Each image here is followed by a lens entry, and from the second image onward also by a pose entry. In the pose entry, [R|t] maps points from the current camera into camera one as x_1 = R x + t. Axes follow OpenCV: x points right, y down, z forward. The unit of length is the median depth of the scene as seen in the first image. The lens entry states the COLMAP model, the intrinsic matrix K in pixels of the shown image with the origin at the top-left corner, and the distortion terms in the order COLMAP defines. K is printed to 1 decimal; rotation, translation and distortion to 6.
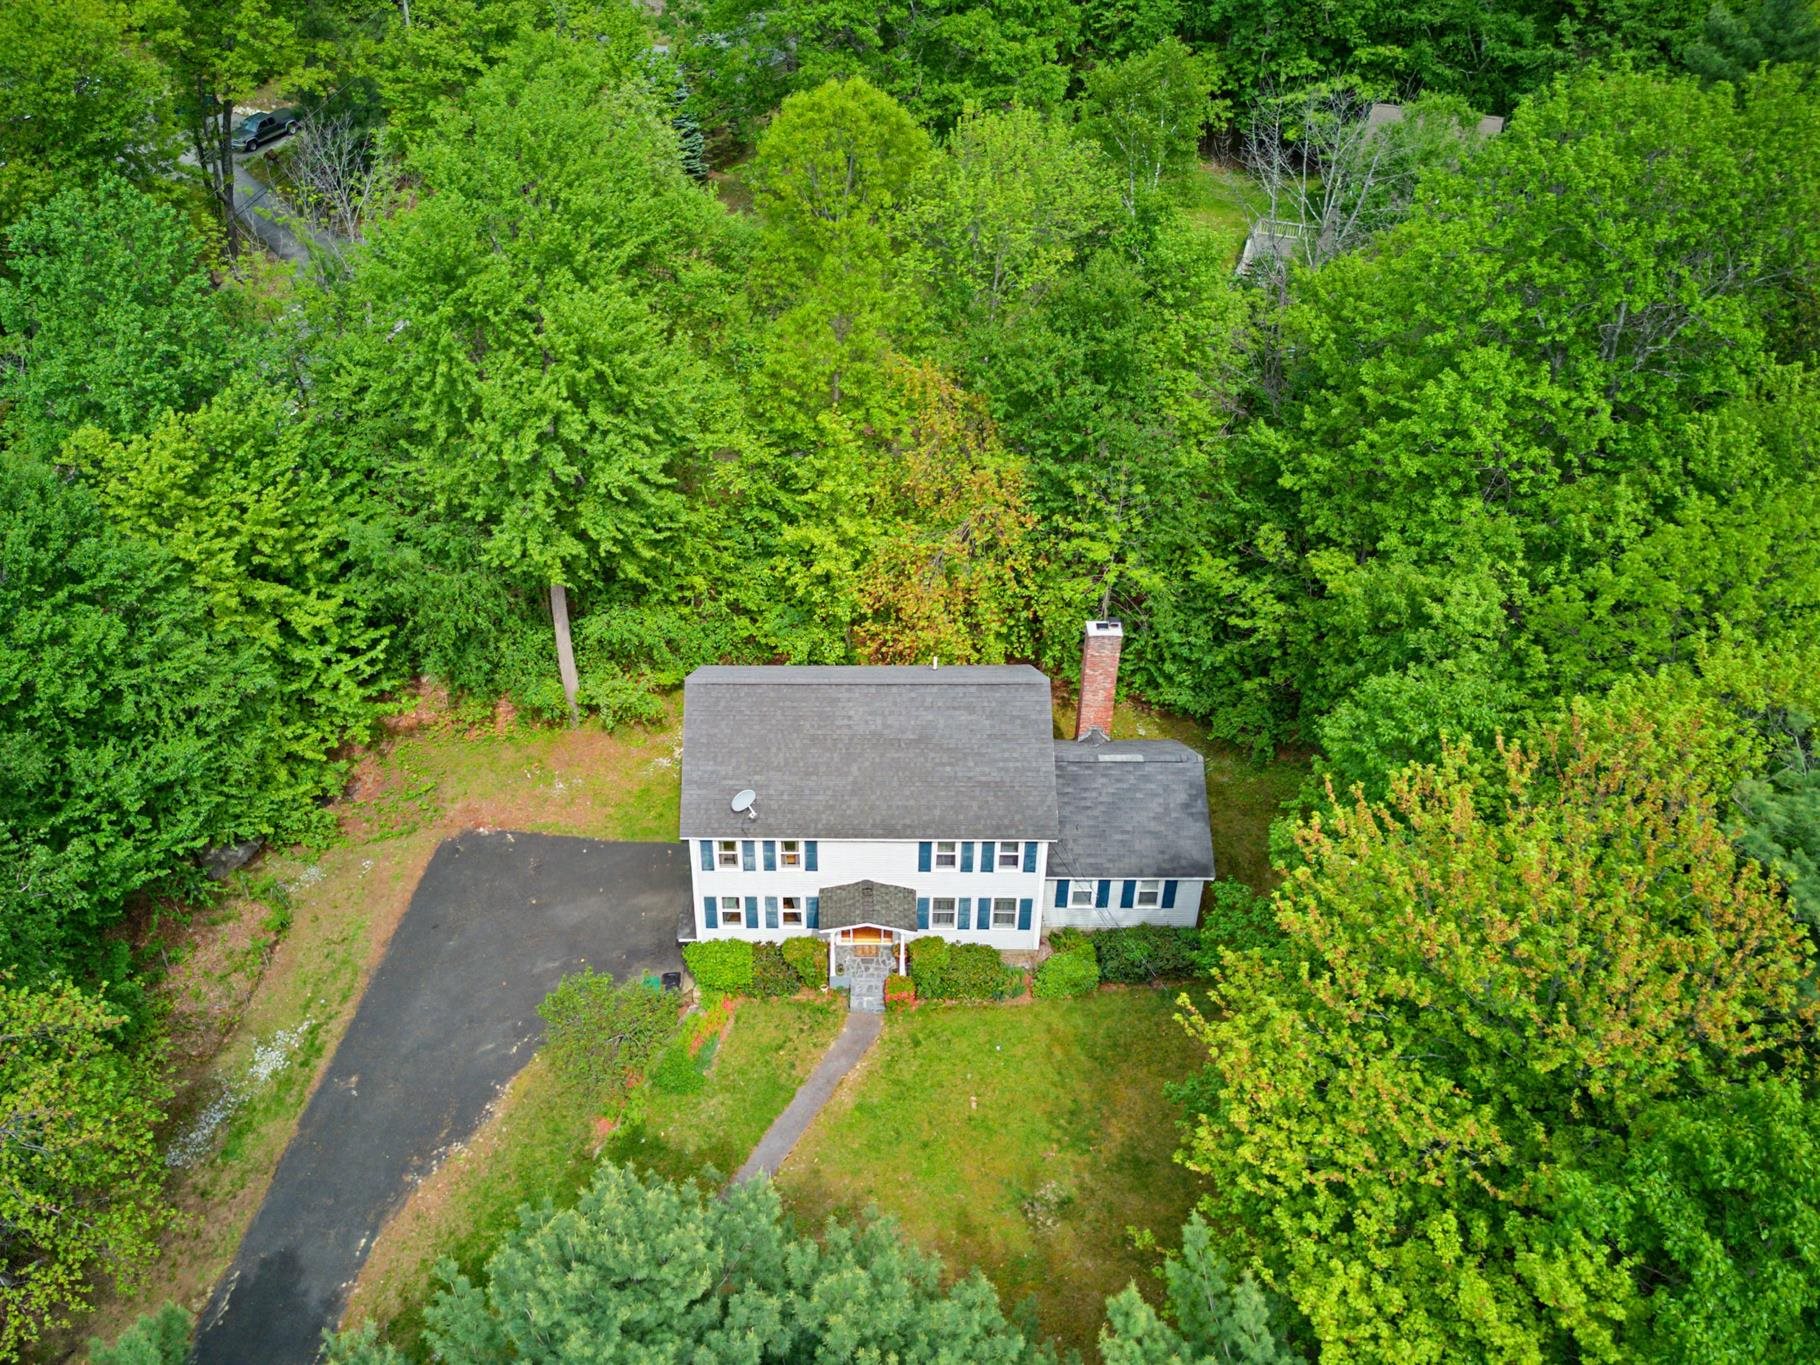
lens RADIAL K [[1450.1, 0, 840.5], [0, 1450.1, 463.9], [0, 0, 1]] dist [0.032845, 0.003599]
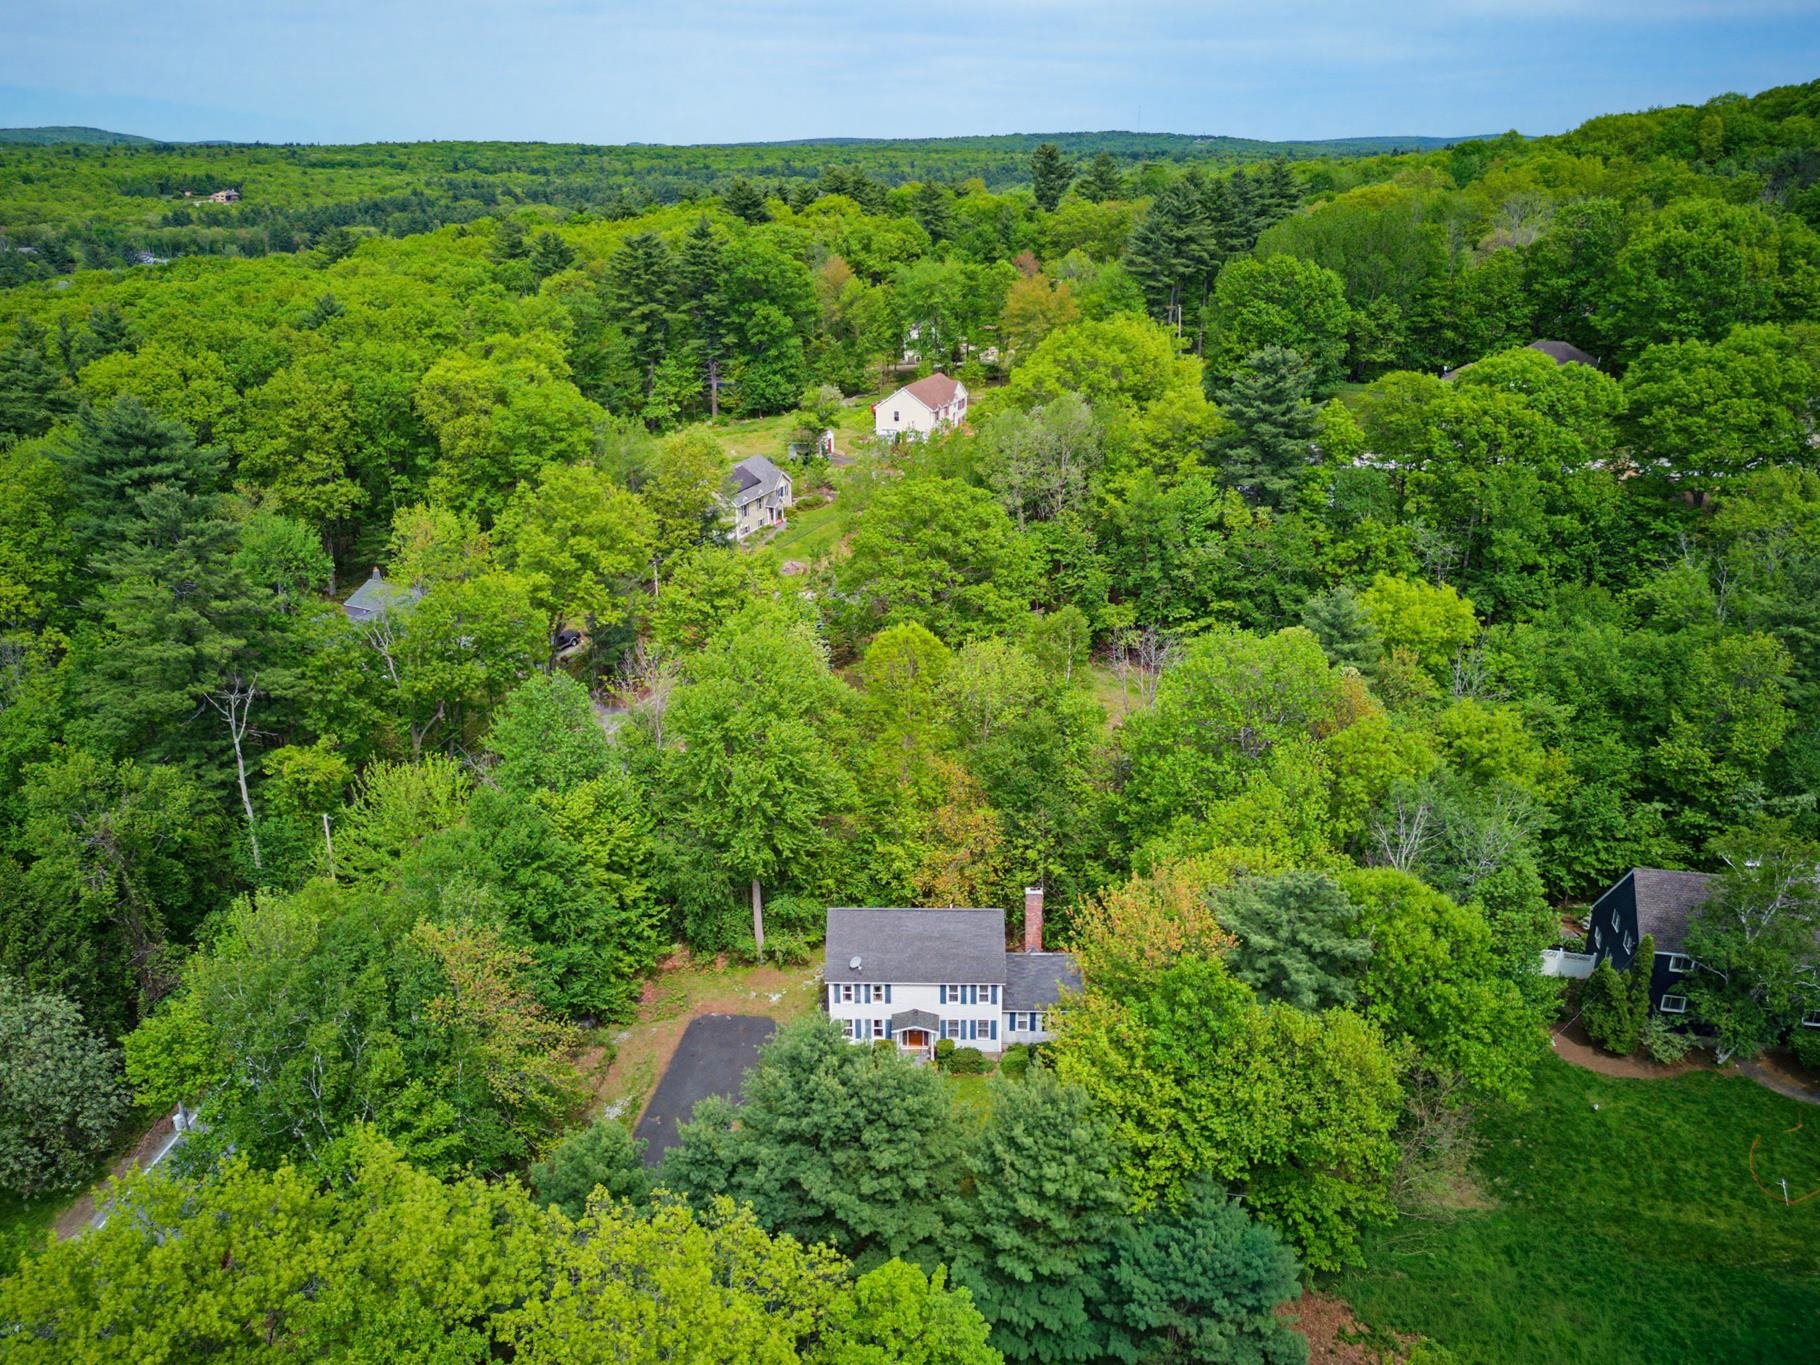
lens RADIAL K [[1510.0, 0, 910.0], [0, 1510.0, 682.5], [0, 0, 1]] dist [0.096815, 0.000568]
pose [[0.999853, 0.005051, -0.016376, 0.041382], [-0.008067, 0.981808, -0.189705, 0.227726], [0.015120, 0.189810, 0.981704, -1.122100]]
